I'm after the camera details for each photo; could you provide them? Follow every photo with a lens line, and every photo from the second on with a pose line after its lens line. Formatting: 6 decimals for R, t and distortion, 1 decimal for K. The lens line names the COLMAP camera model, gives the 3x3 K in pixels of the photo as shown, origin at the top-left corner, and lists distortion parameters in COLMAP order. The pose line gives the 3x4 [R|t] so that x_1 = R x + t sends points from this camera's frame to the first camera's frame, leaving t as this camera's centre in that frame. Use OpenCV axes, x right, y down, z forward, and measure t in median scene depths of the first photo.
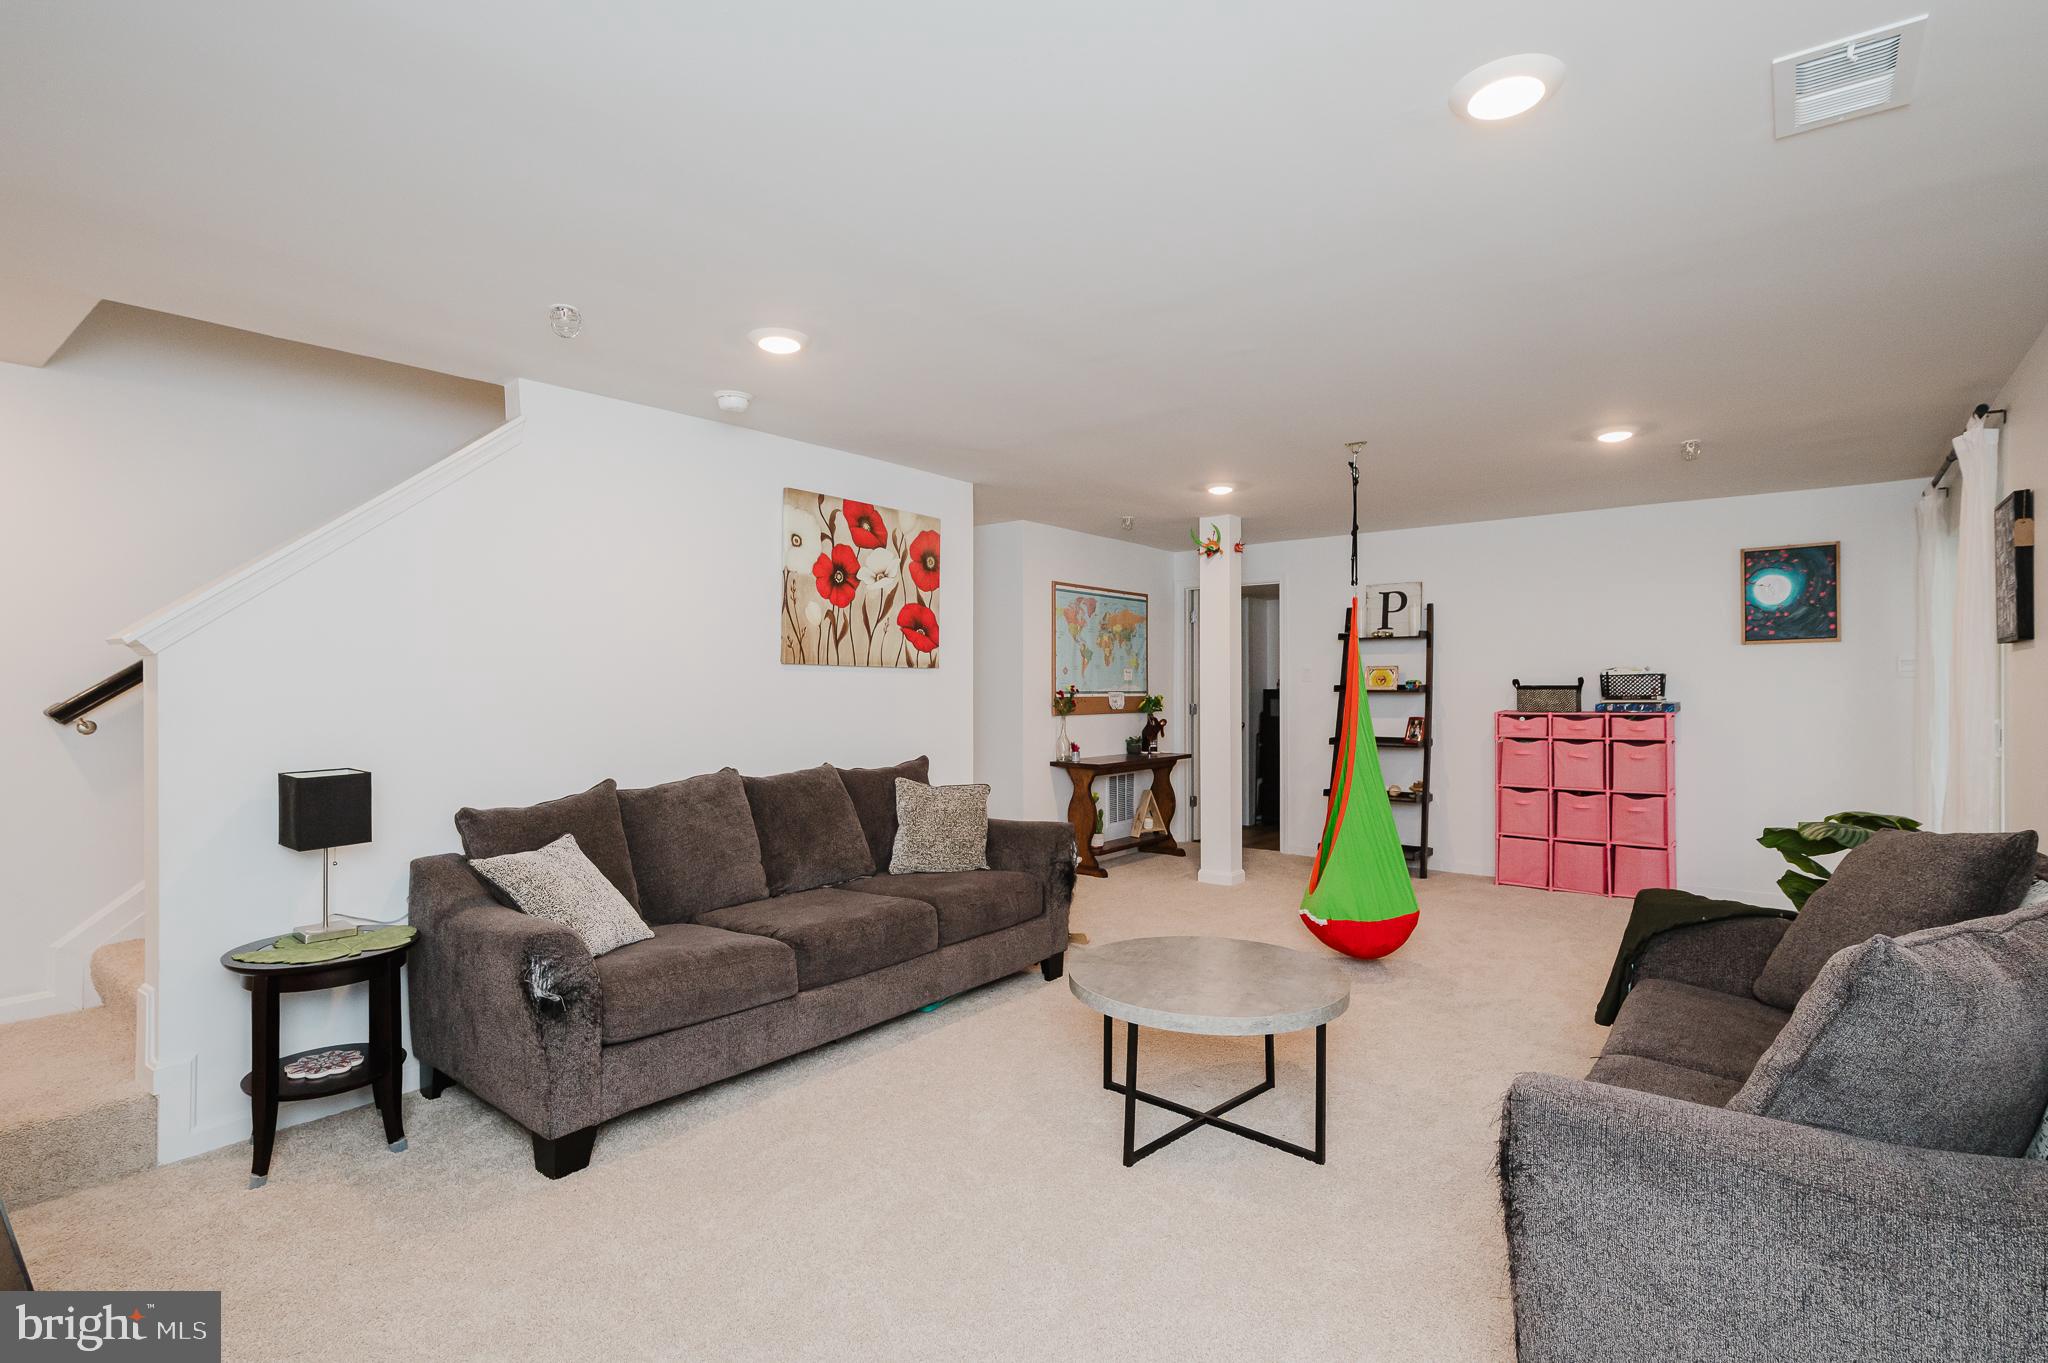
lens RADIAL K [[981.8, 0, 1017.3], [0, 981.8, 682.3], [0, 0, 1]] dist [0.000624, 0.000067]
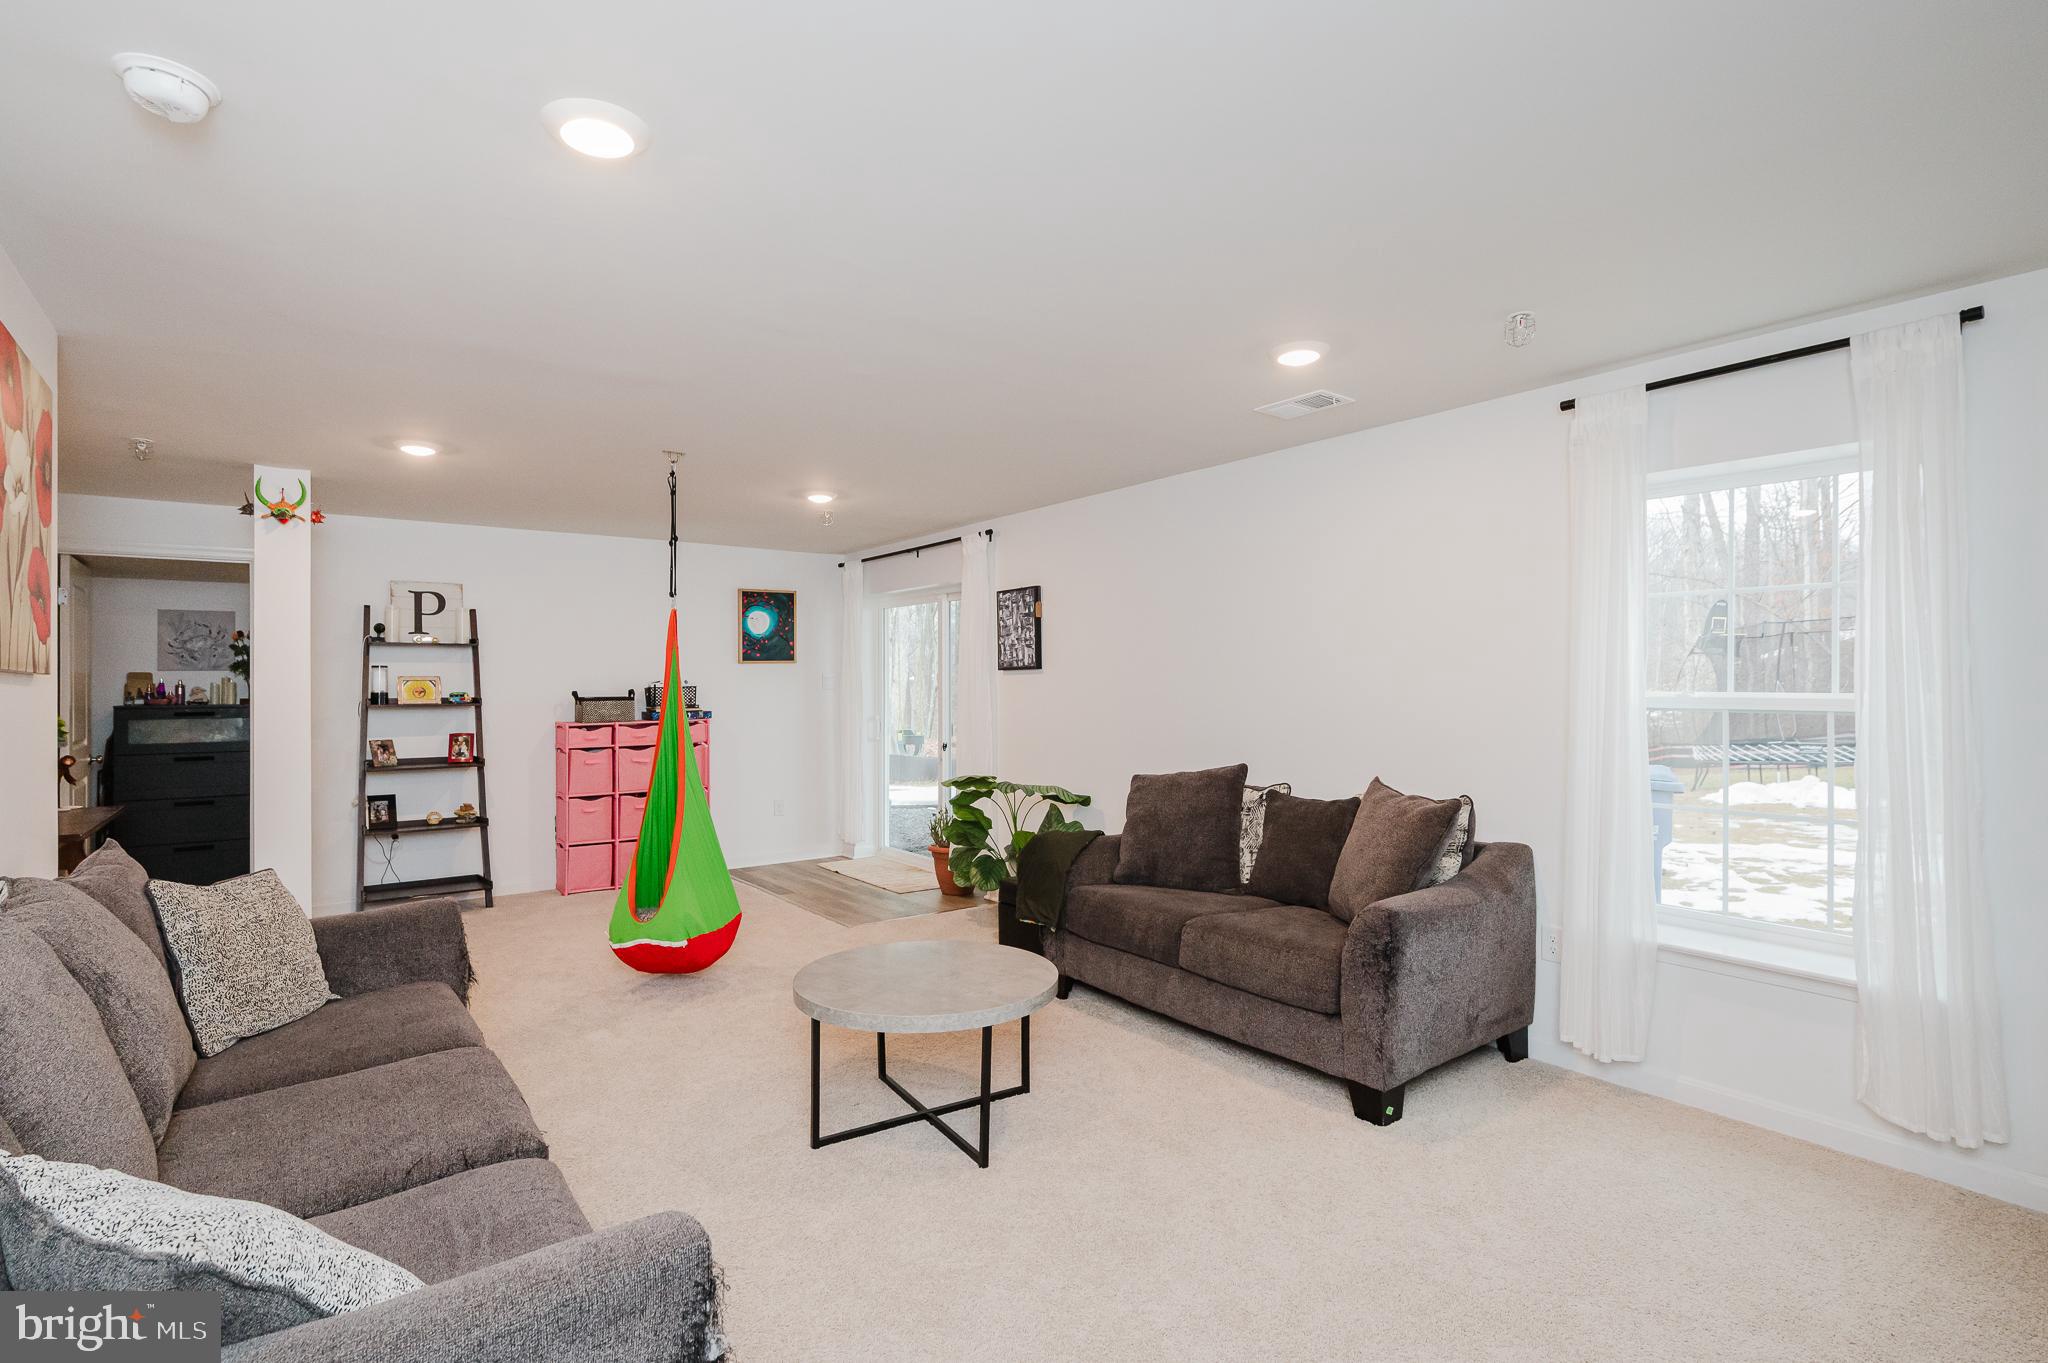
lens RADIAL K [[981.8, 0, 1017.3], [0, 981.8, 682.3], [0, 0, 1]] dist [0.000624, 0.000067]
pose [[0.252295, 0.005127, 0.967637, -0.366645], [0.004200, 0.999971, -0.006393, -0.003804], [-0.967641, 0.005677, 0.252266, 0.296295]]
